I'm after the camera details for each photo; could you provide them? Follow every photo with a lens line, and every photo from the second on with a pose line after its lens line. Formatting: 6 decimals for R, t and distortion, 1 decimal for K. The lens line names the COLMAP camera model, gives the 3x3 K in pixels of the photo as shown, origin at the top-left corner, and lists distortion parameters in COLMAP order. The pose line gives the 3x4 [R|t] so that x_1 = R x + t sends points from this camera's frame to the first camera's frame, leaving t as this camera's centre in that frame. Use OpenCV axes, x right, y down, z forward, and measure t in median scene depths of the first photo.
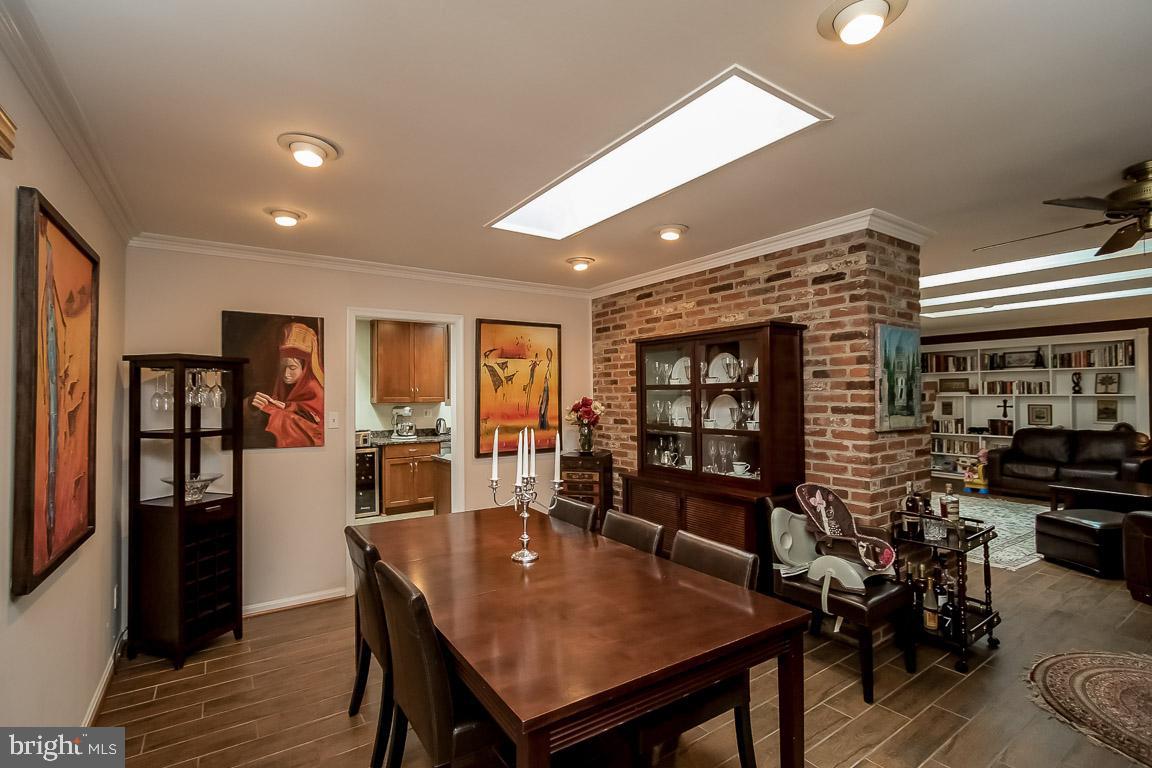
lens RADIAL K [[521.8, 0, 573.5], [0, 521.8, 385.6], [0, 0, 1]] dist [0.011256, 0.001163]
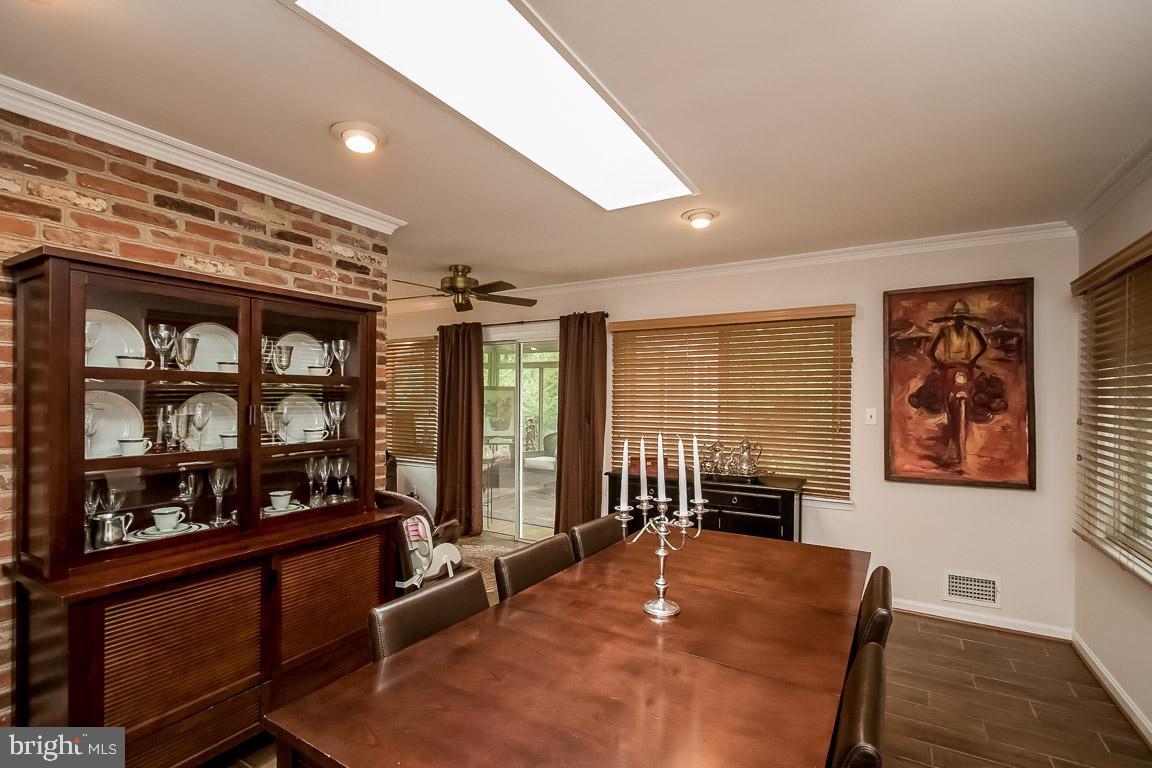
lens RADIAL K [[521.8, 0, 574.5], [0, 521.8, 392.1], [0, 0, 1]] dist [0.011256, 0.001163]
pose [[-0.408181, 0.009550, 0.912851, -0.457594], [-0.018255, 0.999660, -0.018621, 0.021952], [-0.912719, -0.024265, -0.407868, 0.917507]]
